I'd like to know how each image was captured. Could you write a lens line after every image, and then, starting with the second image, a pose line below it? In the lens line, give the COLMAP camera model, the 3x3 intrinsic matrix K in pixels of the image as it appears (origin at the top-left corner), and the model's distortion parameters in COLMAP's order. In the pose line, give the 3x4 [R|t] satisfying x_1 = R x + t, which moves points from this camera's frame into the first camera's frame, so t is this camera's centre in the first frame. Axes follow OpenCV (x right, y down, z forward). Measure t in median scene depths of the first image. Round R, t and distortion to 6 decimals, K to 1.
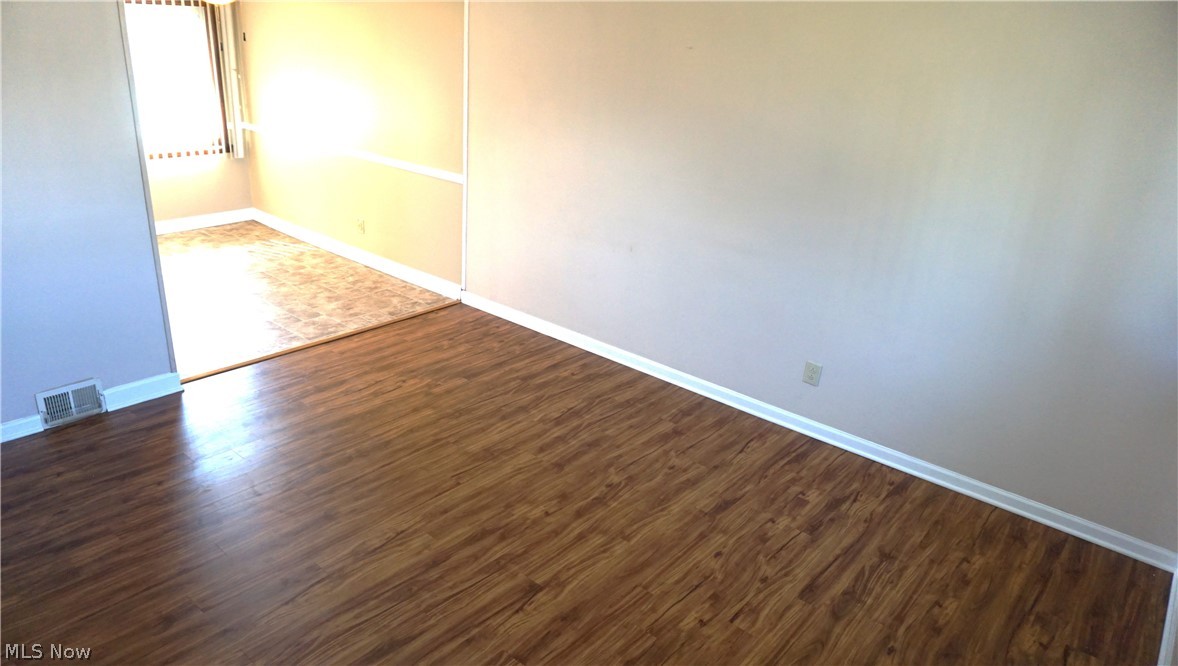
lens RADIAL K [[785.6, 0, 587.8], [0, 785.6, 332.5], [0, 0, 1]] dist [-0.000596, 0.001649]
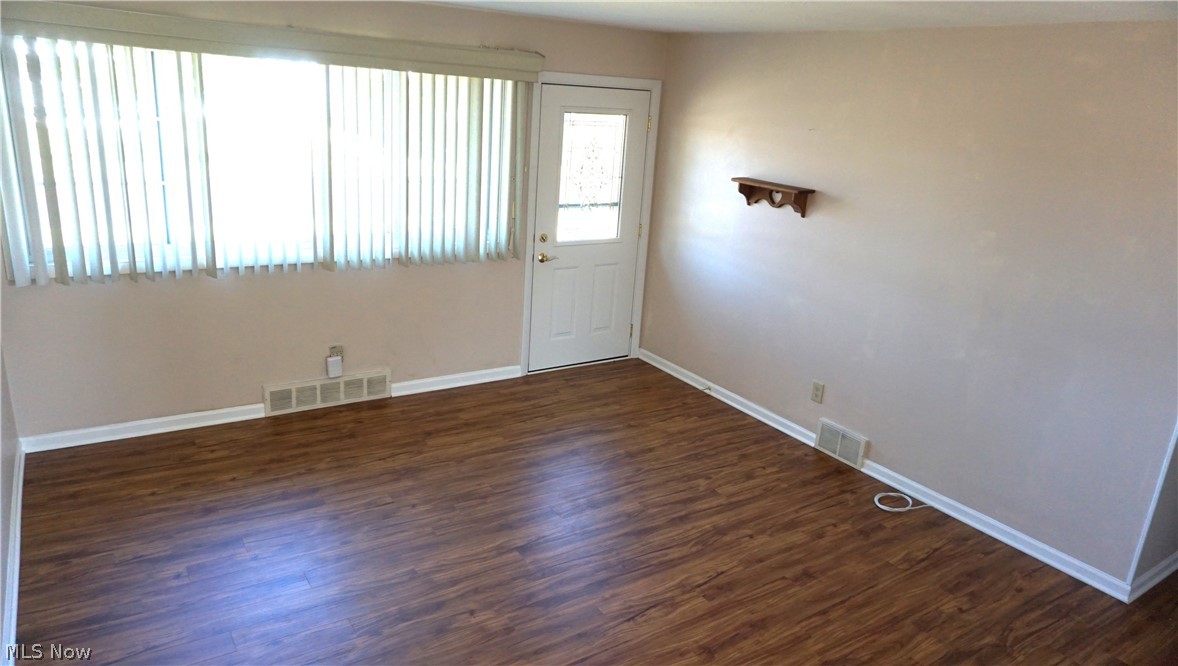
lens RADIAL K [[785.6, 0, 588.5], [0, 785.6, 331.7], [0, 0, 1]] dist [-0.000596, 0.001649]
pose [[-0.952429, -0.198119, 0.231576, -0.347851], [-0.007638, 0.775142, 0.631740, -0.633270], [-0.304664, 0.599919, -0.739781, 1.539422]]
